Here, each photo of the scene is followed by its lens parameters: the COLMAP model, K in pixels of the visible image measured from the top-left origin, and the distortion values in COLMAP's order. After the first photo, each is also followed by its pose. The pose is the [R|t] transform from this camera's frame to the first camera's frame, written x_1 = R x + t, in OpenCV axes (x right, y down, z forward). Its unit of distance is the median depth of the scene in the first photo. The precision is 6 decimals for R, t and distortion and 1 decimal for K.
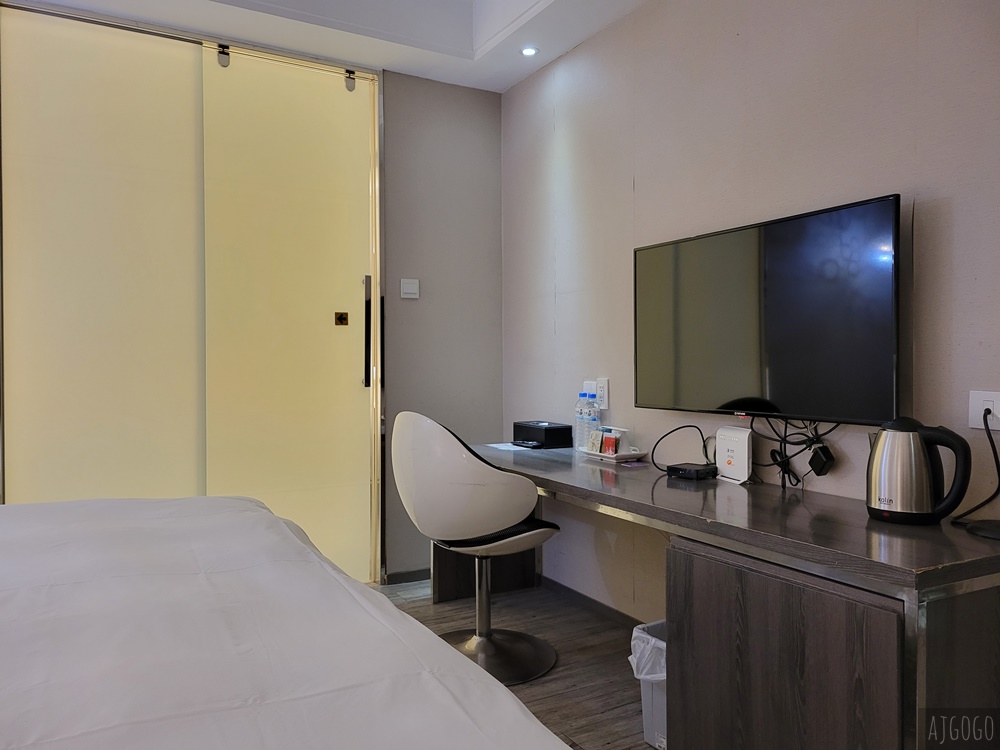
lens RADIAL K [[756.5, 0, 511.9], [0, 756.5, 359.3], [0, 0, 1]] dist [0.049190, -0.042464]
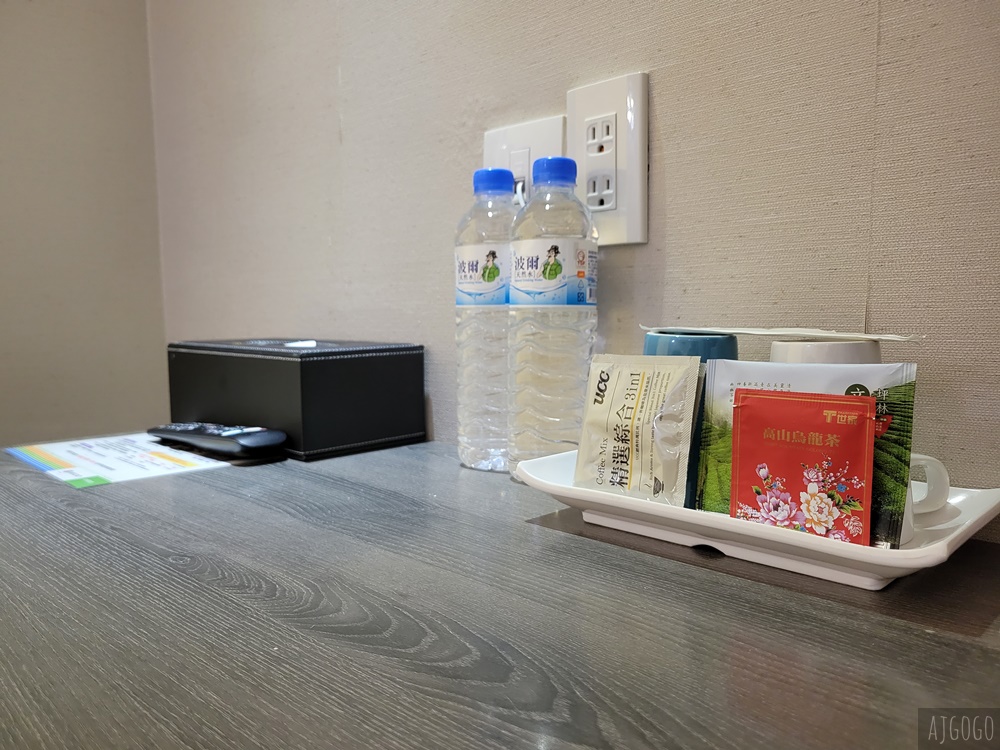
lens RADIAL K [[756.5, 0, 499.0], [0, 756.5, 372.8], [0, 0, 1]] dist [0.049190, -0.042464]
pose [[0.963077, -0.030516, 0.267491, 0.042384], [0.009685, 0.996839, 0.078851, 0.082078], [-0.269052, -0.073349, 0.960329, 0.823542]]
